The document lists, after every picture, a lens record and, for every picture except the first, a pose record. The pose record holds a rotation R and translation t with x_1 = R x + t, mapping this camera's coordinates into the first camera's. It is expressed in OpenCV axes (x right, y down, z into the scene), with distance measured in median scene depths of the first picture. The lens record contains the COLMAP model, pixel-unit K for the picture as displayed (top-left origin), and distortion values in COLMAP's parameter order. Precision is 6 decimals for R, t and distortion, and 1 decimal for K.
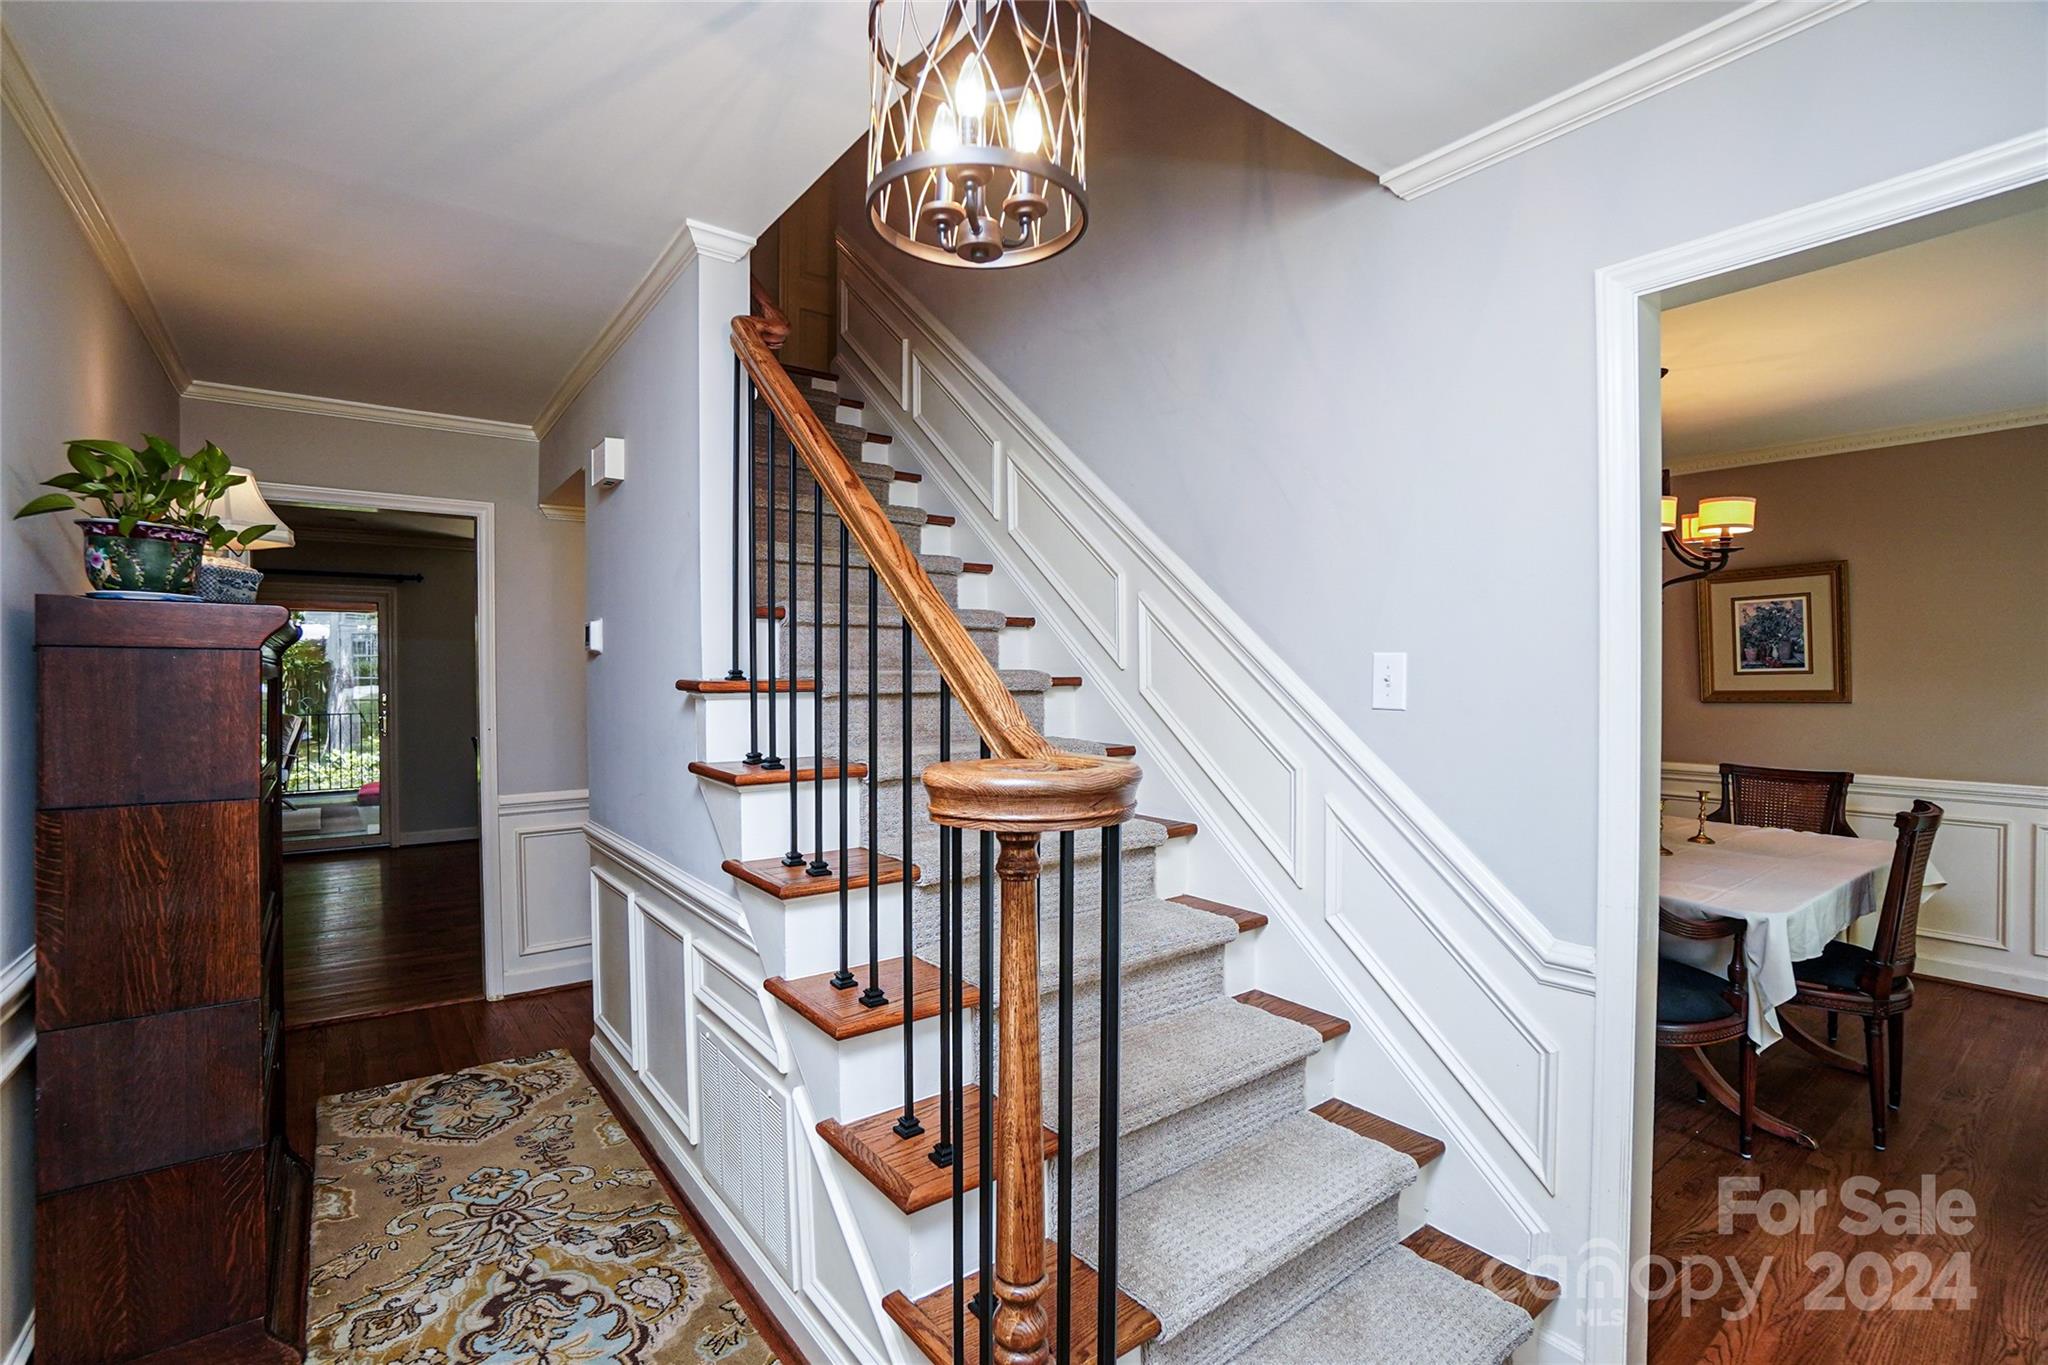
lens RADIAL K [[918.3, 0, 1040.0], [0, 918.3, 680.8], [0, 0, 1]] dist [-0.050306, 0.014347]
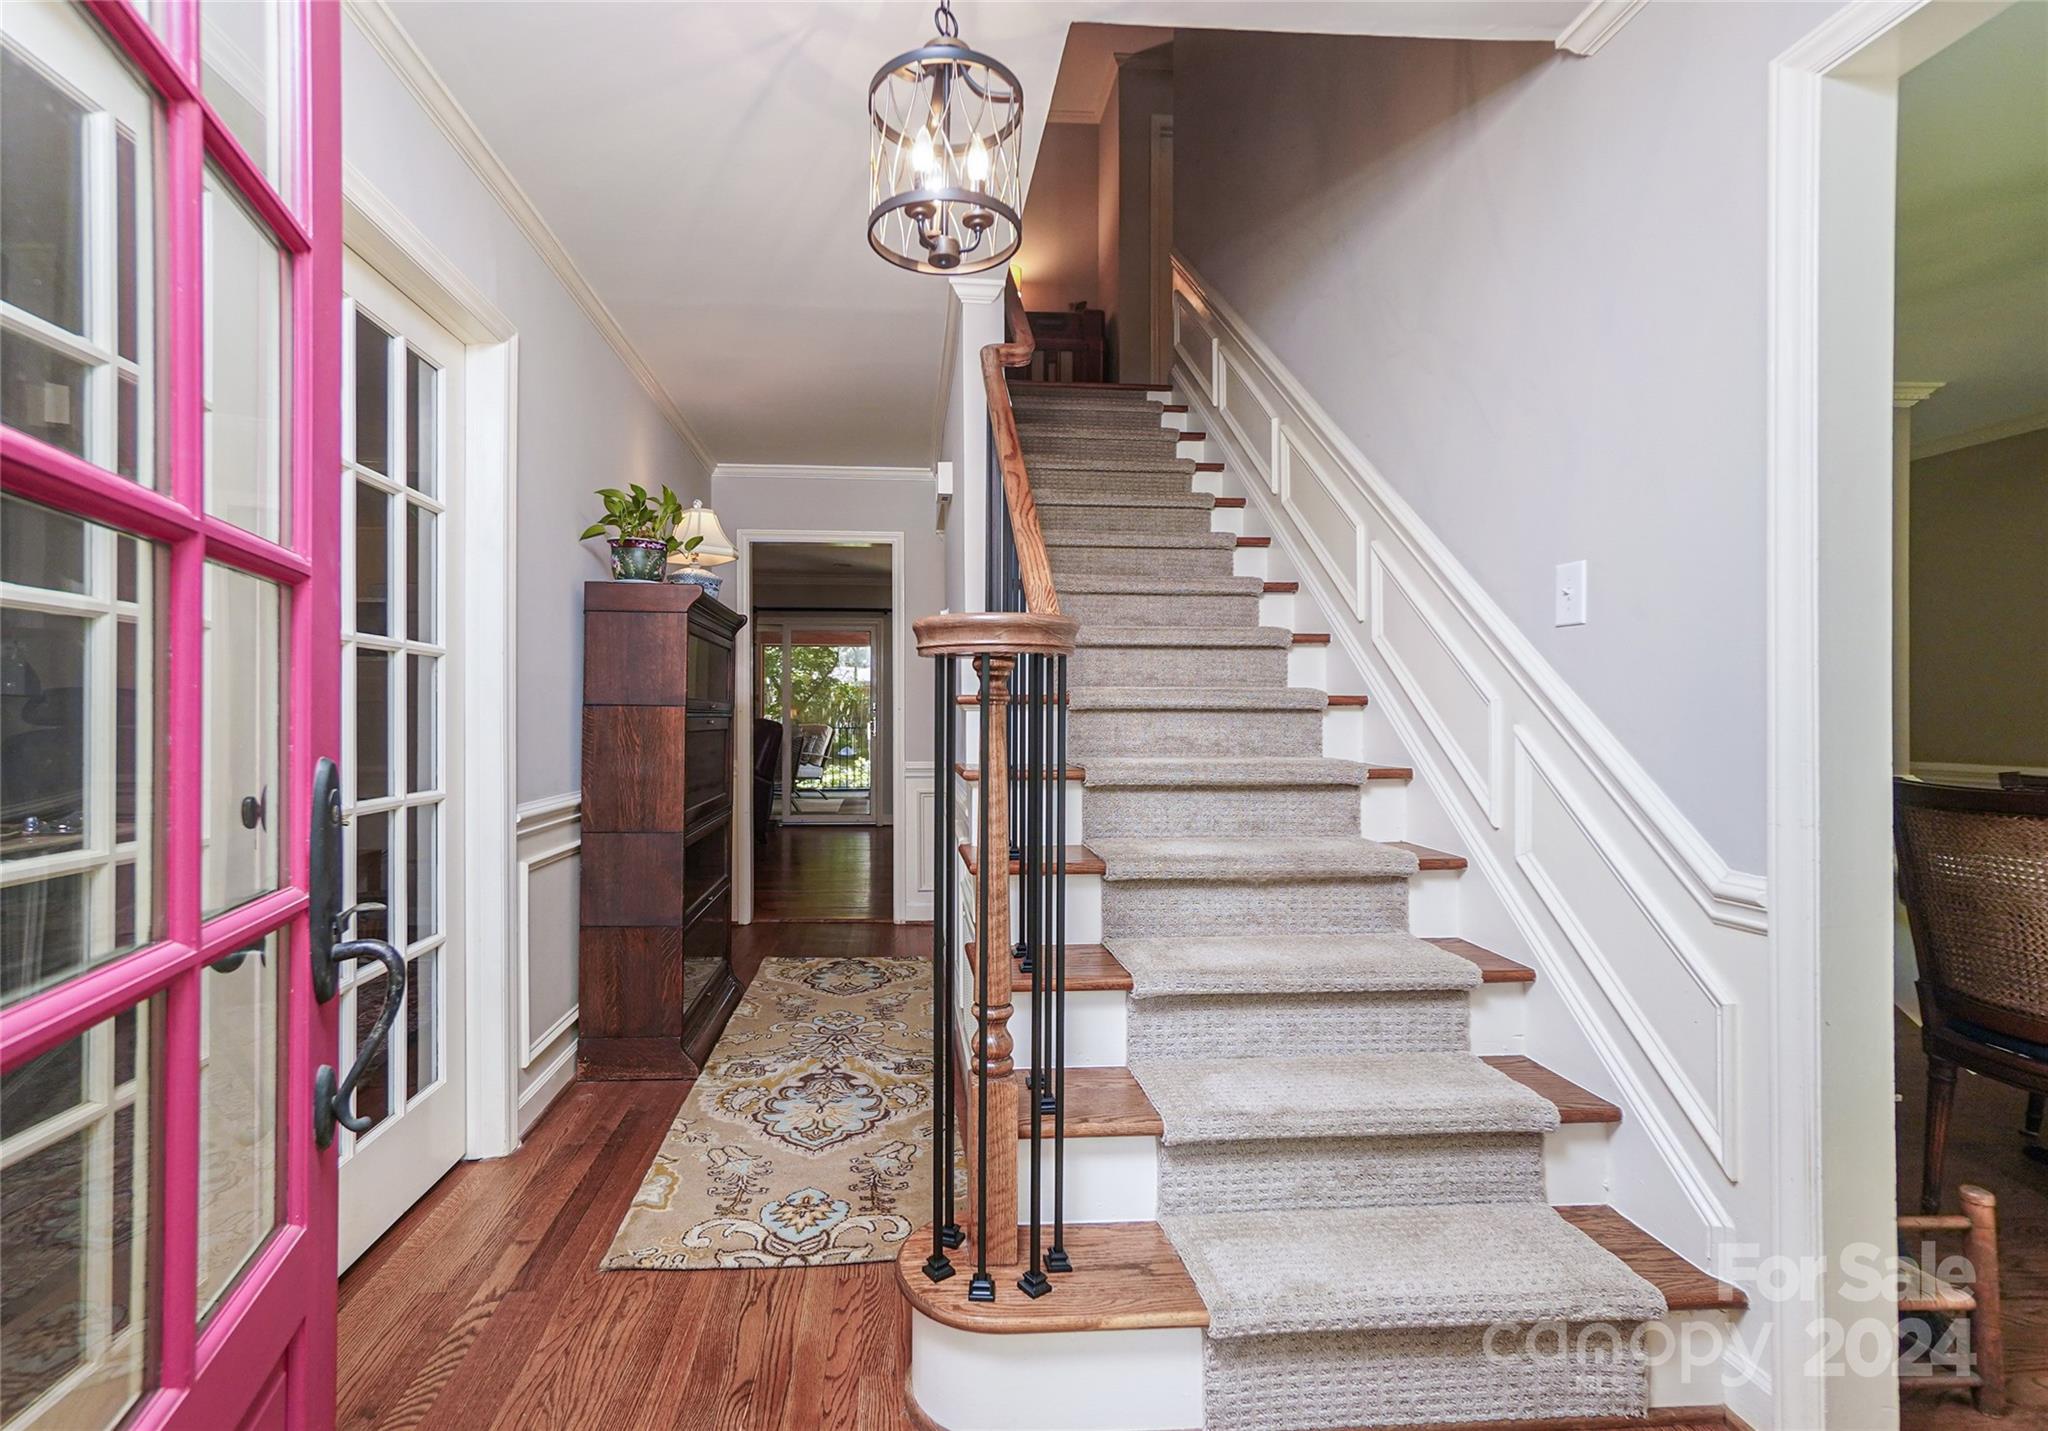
lens RADIAL K [[967.9, 0, 1009.3], [0, 967.9, 715.7], [0, 0, 1]] dist [-0.012578, 0.000219]
pose [[0.841948, -0.005093, -0.539534, 0.434072], [-0.004906, 0.999842, -0.017093, 0.142561], [0.539536, 0.017038, 0.841790, -0.110416]]
